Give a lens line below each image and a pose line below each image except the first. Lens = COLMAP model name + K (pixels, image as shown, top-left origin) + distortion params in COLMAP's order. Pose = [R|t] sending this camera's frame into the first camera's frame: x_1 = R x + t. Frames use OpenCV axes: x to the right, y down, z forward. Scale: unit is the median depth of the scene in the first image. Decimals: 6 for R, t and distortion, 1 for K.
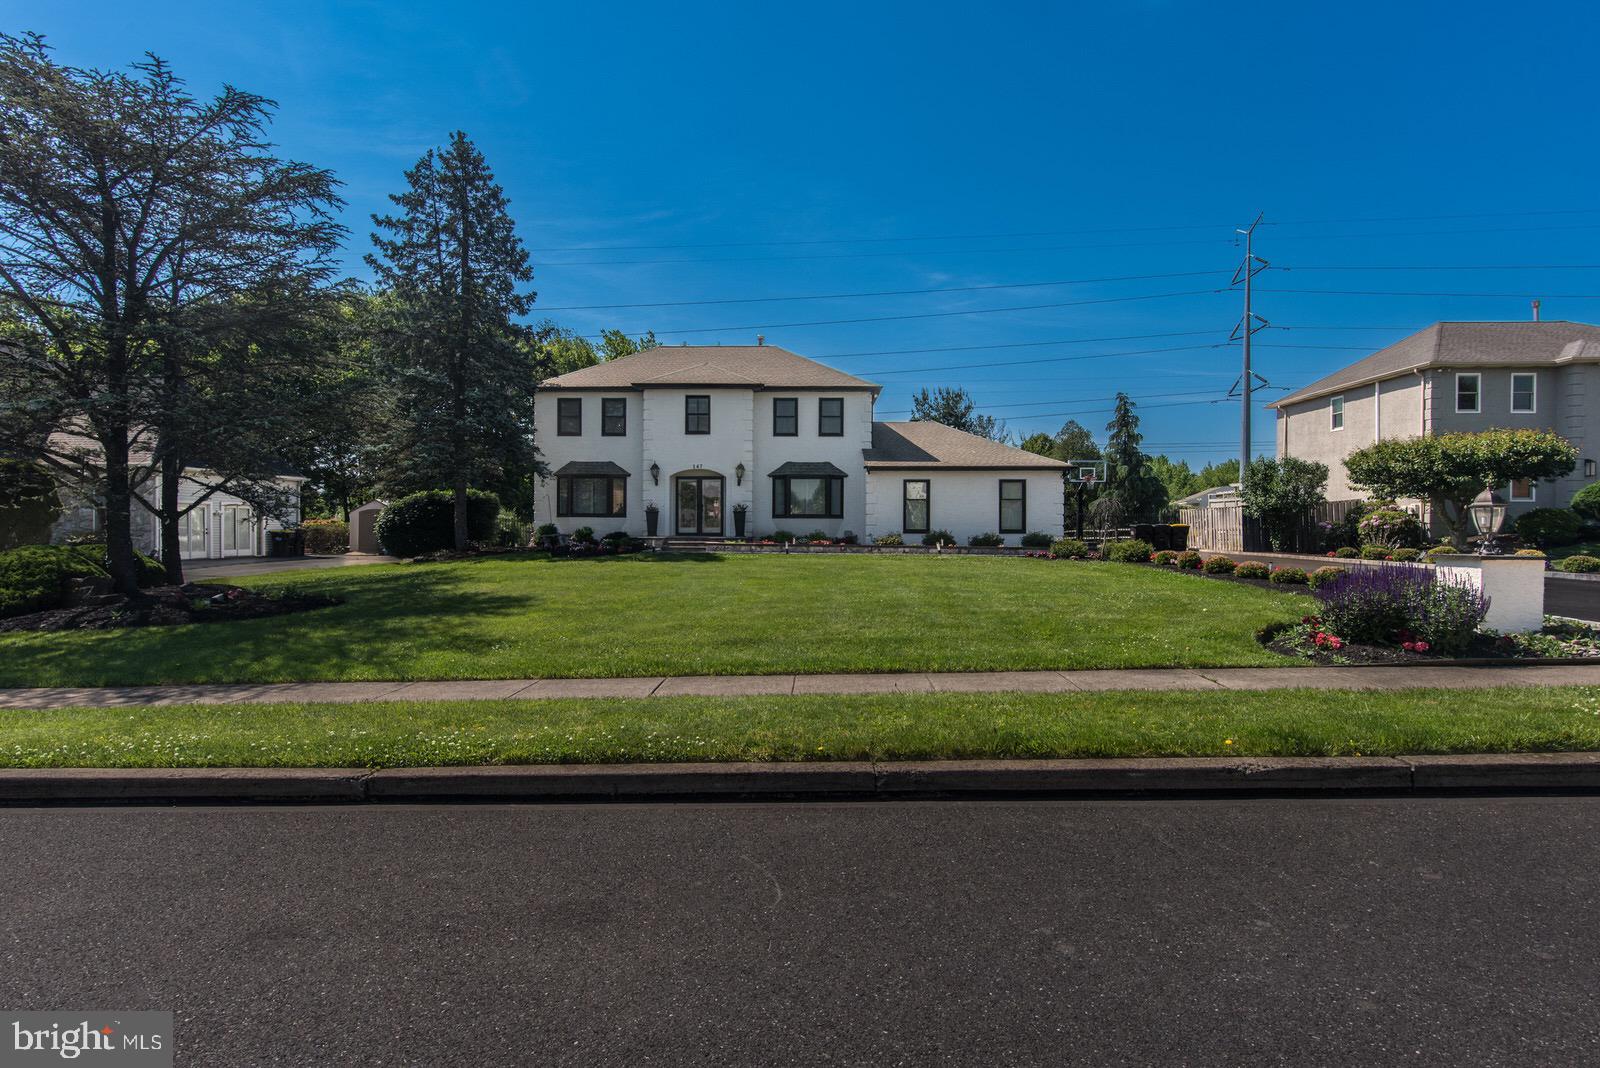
lens RADIAL K [[794.2, 0, 801.6], [0, 794.2, 534.9], [0, 0, 1]] dist [0.001922, 0.000363]
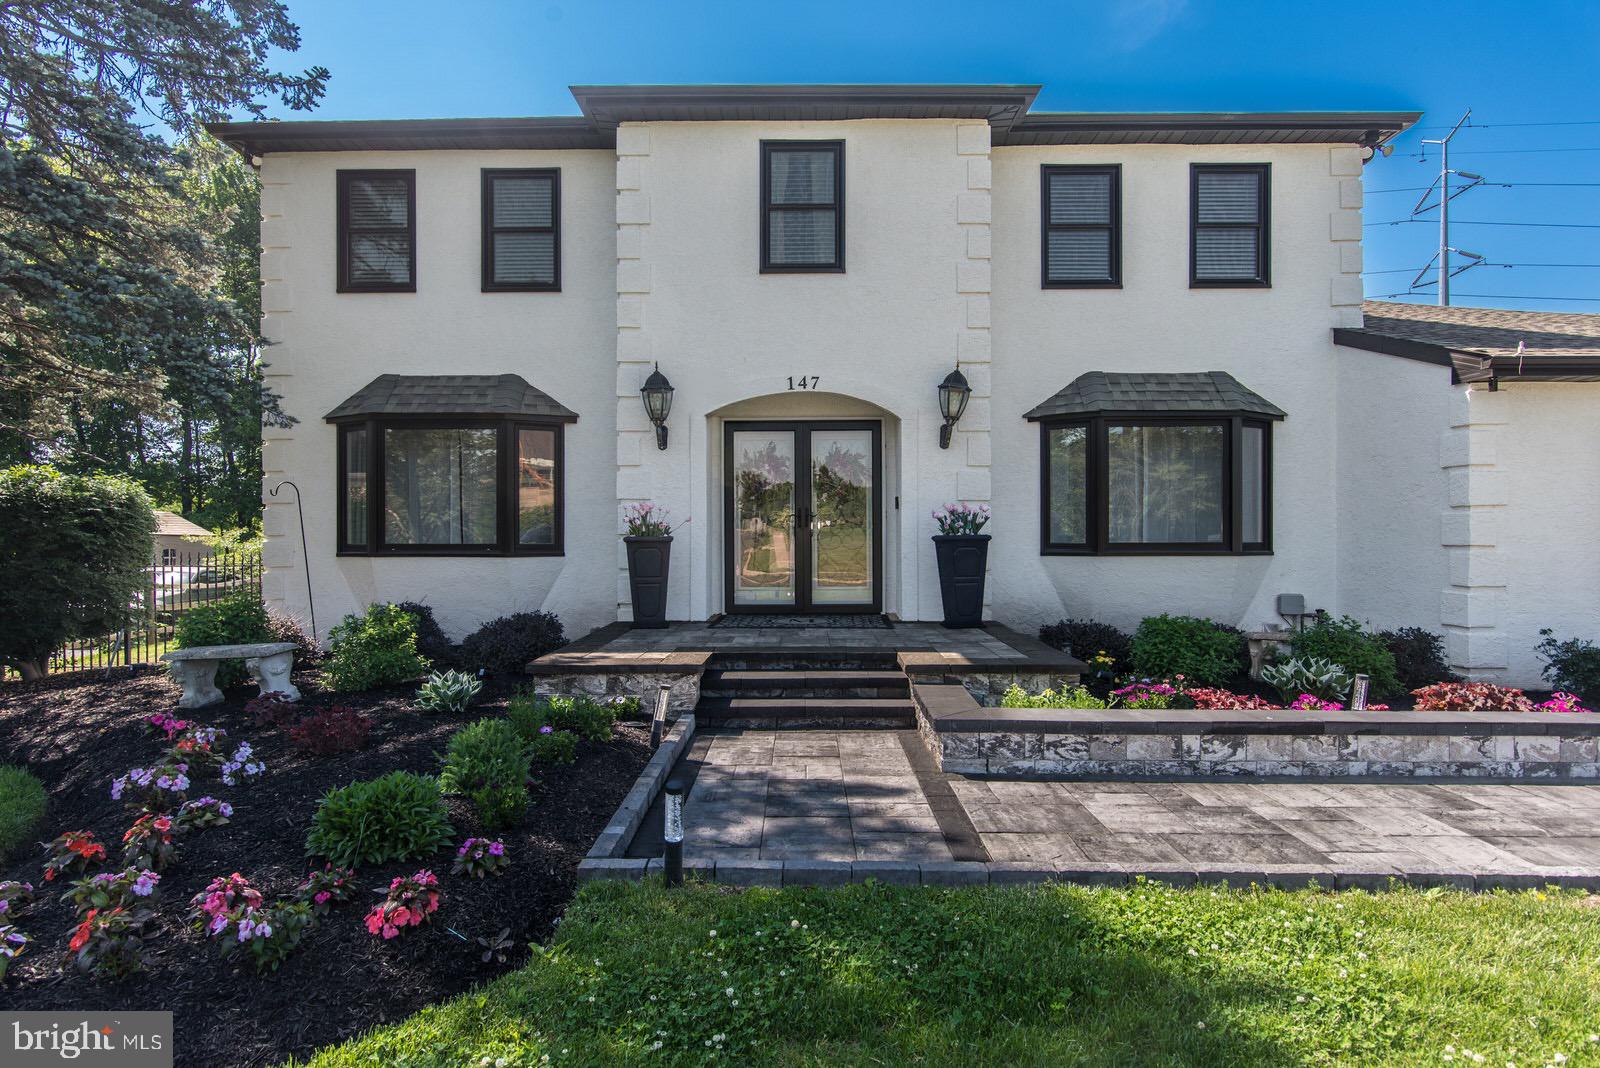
lens RADIAL K [[879.1, 0, 842.8], [0, 879.1, 533.0], [0, 0, 1]] dist [0.003413, 0.000799]
pose [[0.999429, -0.007052, 0.033032, -0.125305], [0.007315, 0.999942, -0.007858, -0.027632], [-0.032975, 0.008095, 0.999423, 0.664779]]
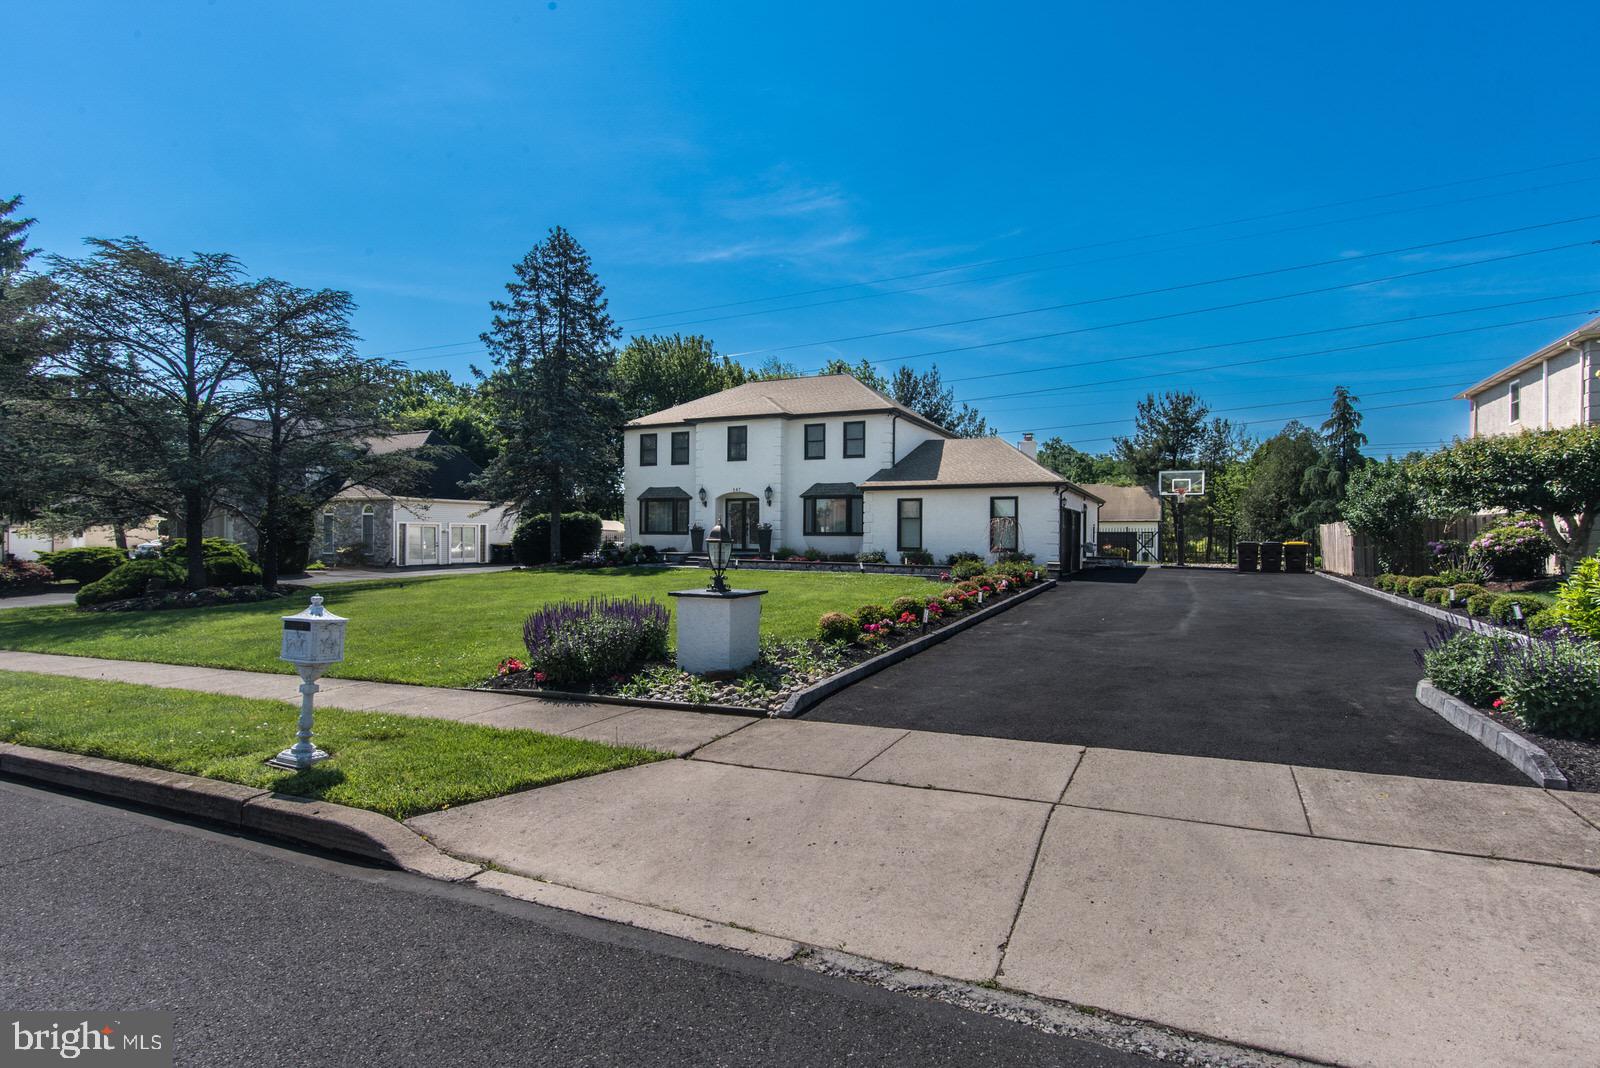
lens RADIAL K [[817.8, 0, 802.1], [0, 817.8, 534.1], [0, 0, 1]] dist [0.016423, -0.000269]
pose [[0.916752, 0.000736, -0.399457, 0.407055], [-0.010597, 0.999691, -0.022477, 0.001595], [0.399317, 0.024839, 0.916476, -0.017621]]
